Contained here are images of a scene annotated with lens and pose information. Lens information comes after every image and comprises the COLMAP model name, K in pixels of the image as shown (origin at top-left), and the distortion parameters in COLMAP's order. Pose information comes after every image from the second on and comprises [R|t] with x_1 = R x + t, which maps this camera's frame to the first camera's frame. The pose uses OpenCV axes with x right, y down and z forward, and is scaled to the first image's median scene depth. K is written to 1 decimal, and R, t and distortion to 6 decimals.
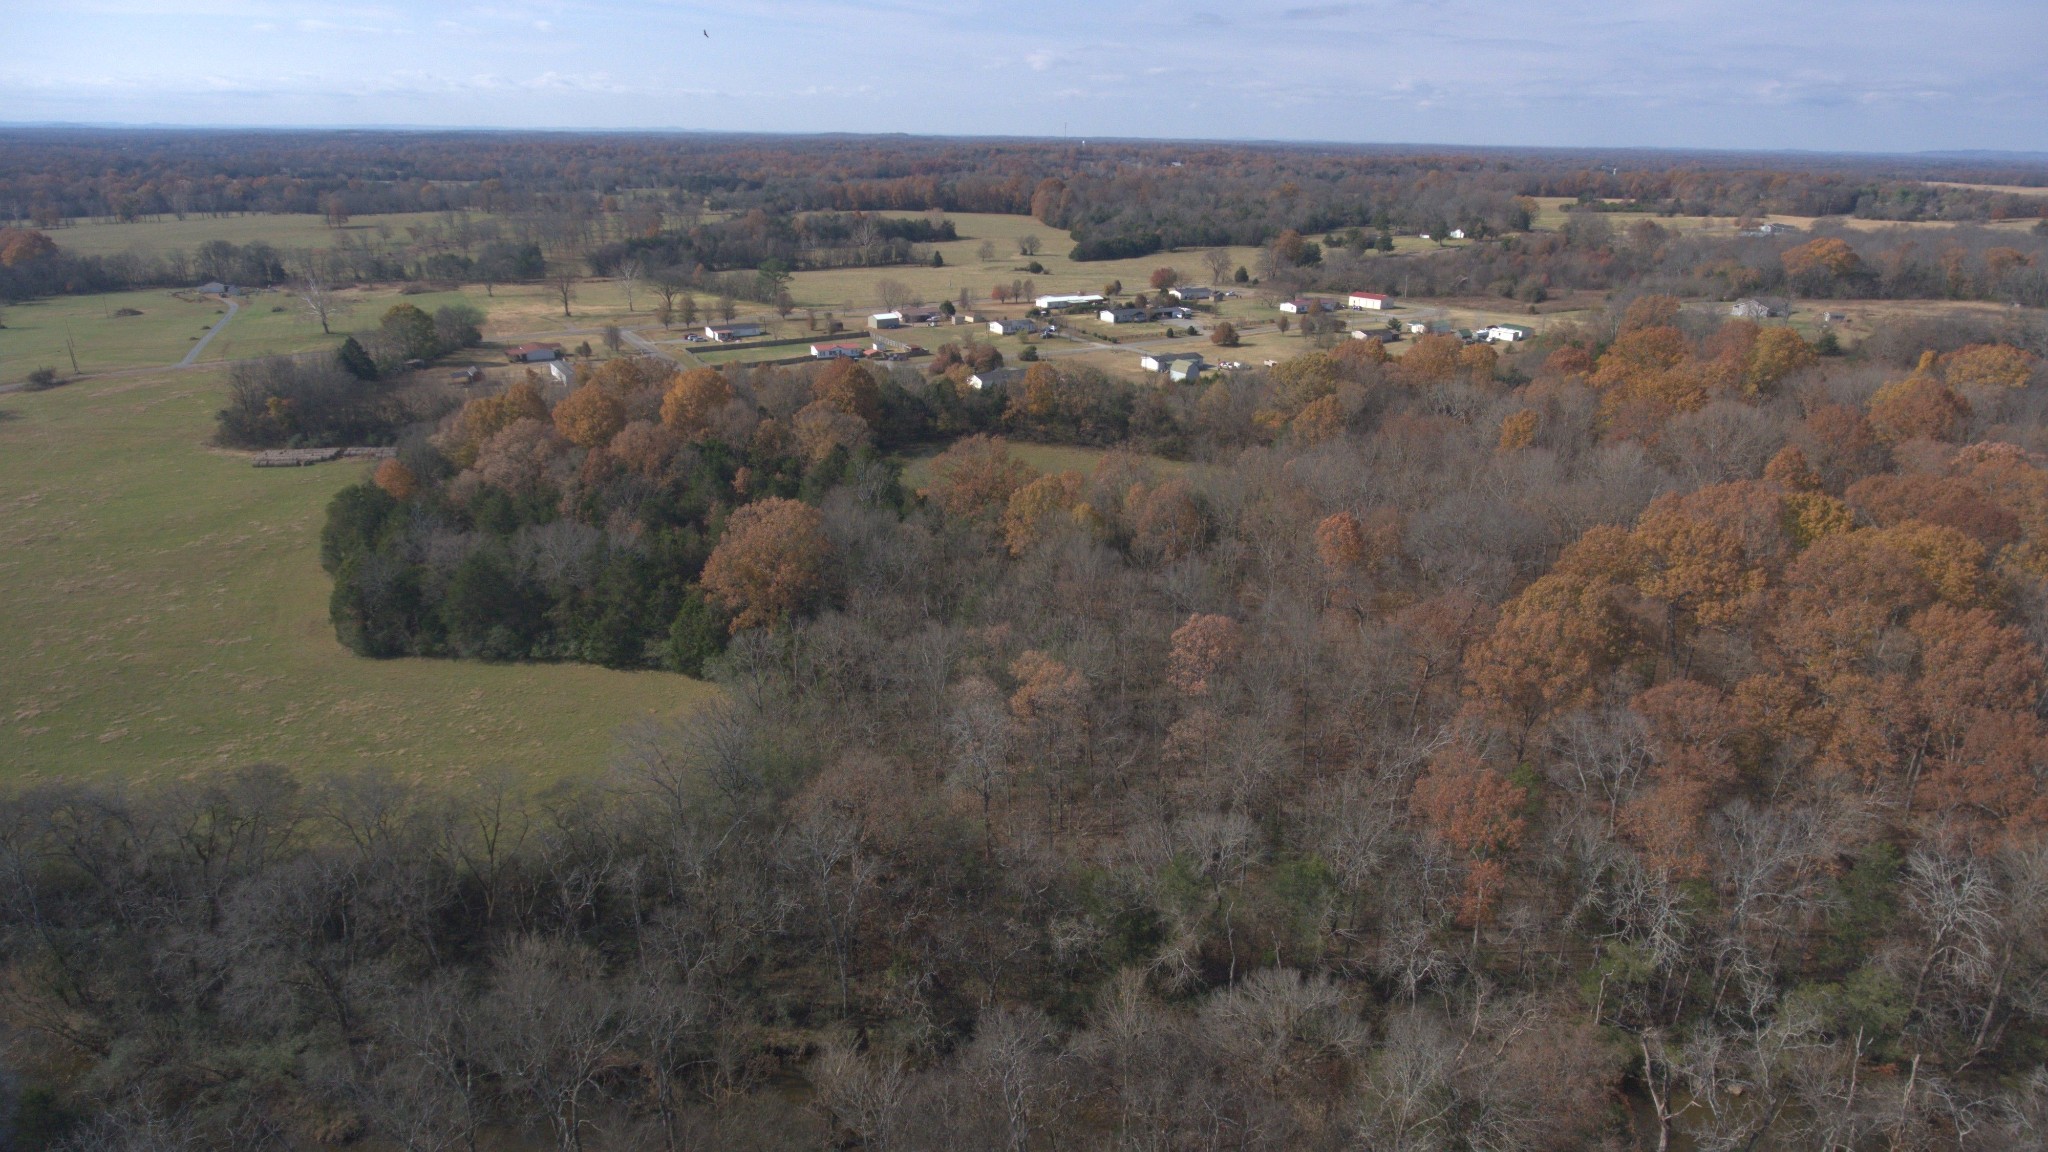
lens RADIAL K [[1196.3, 0, 1049.7], [0, 1196.3, 595.6], [0, 0, 1]] dist [-0.023794, 0.002537]
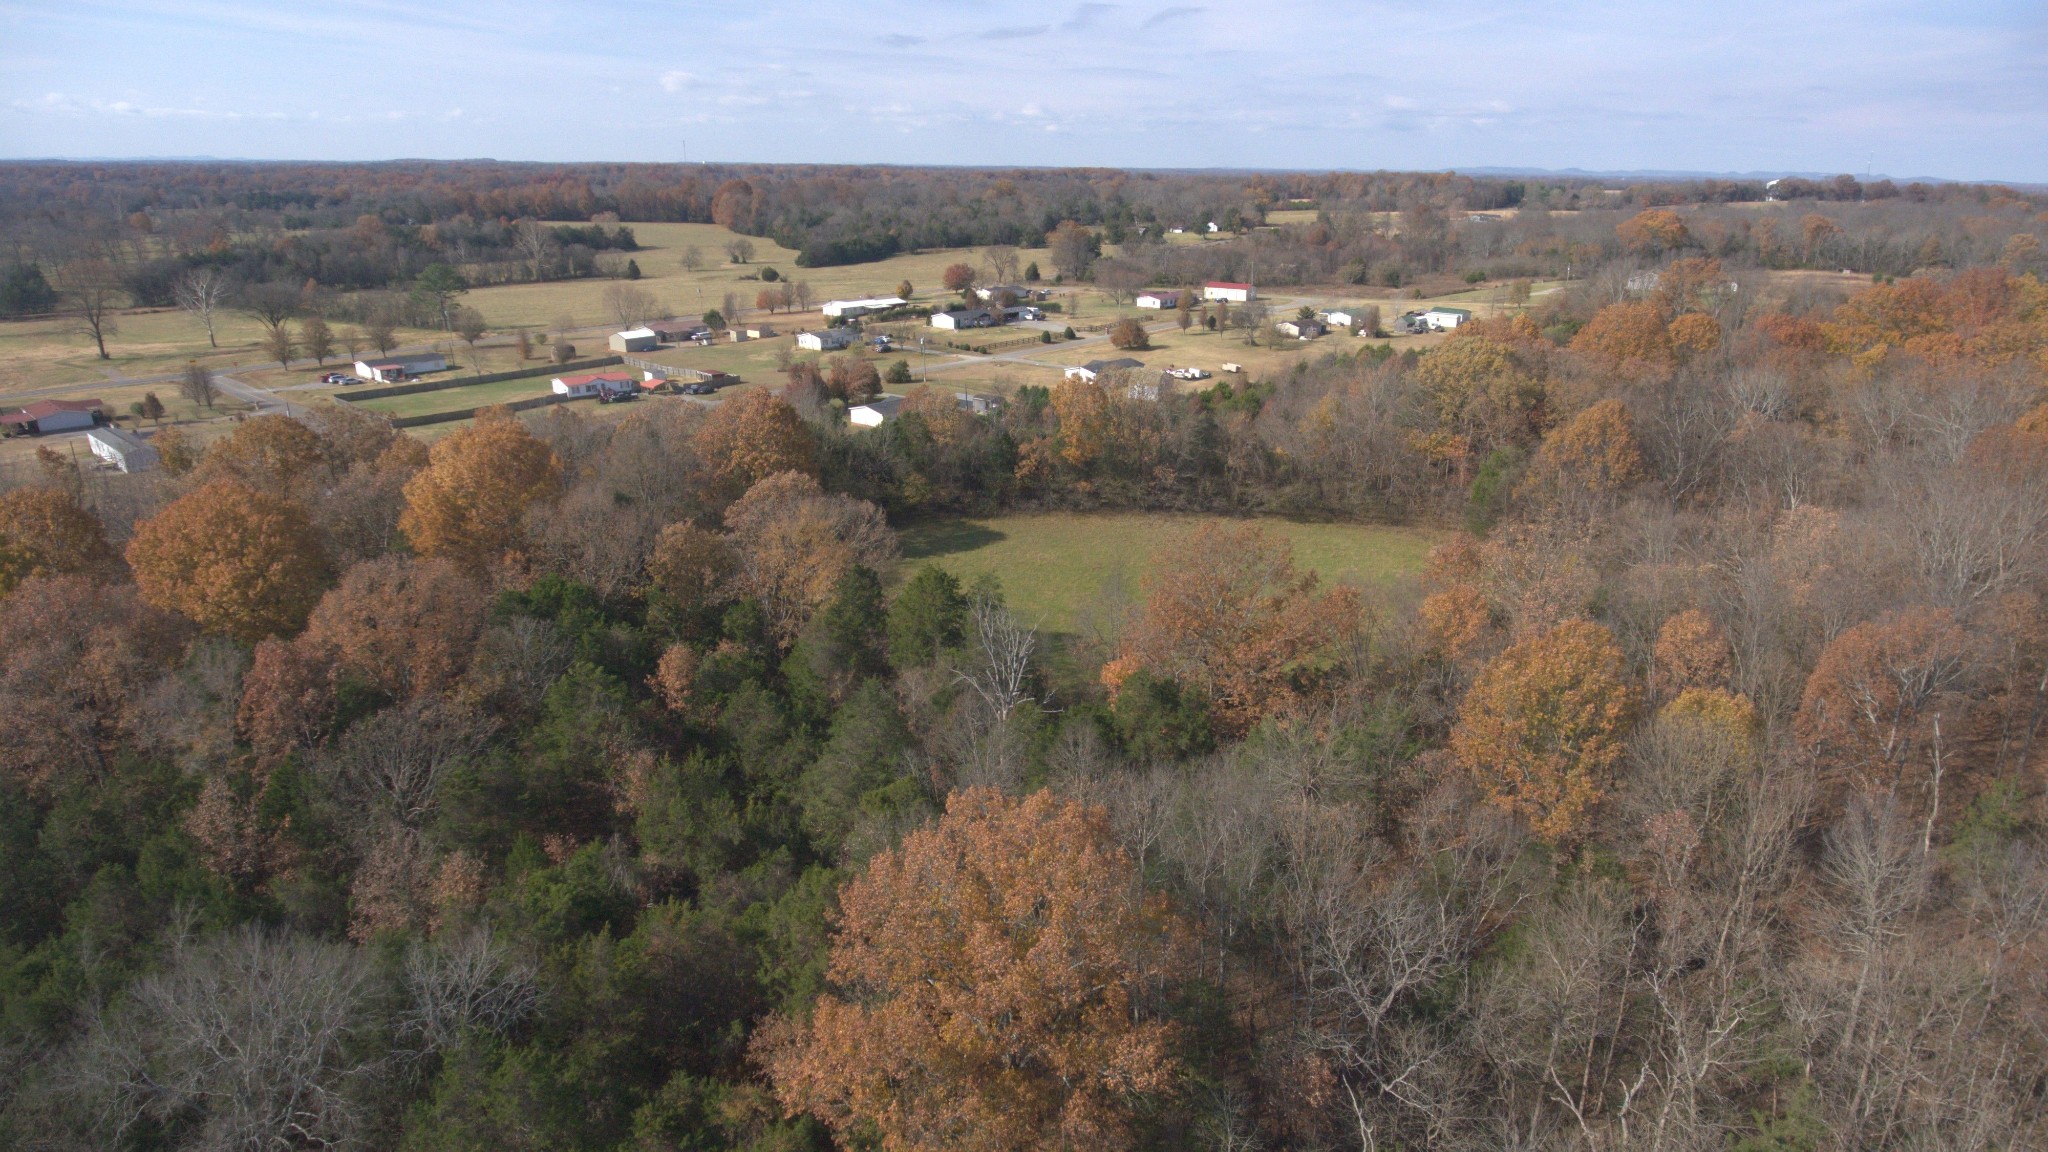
lens RADIAL K [[1196.3, 0, 1049.7], [0, 1196.3, 595.6], [0, 0, 1]] dist [-0.023794, 0.002537]
pose [[0.953580, -0.105453, 0.282073, -0.117869], [0.110759, 0.993843, -0.002886, -0.052547], [-0.280032, 0.033994, 0.959388, 0.265811]]
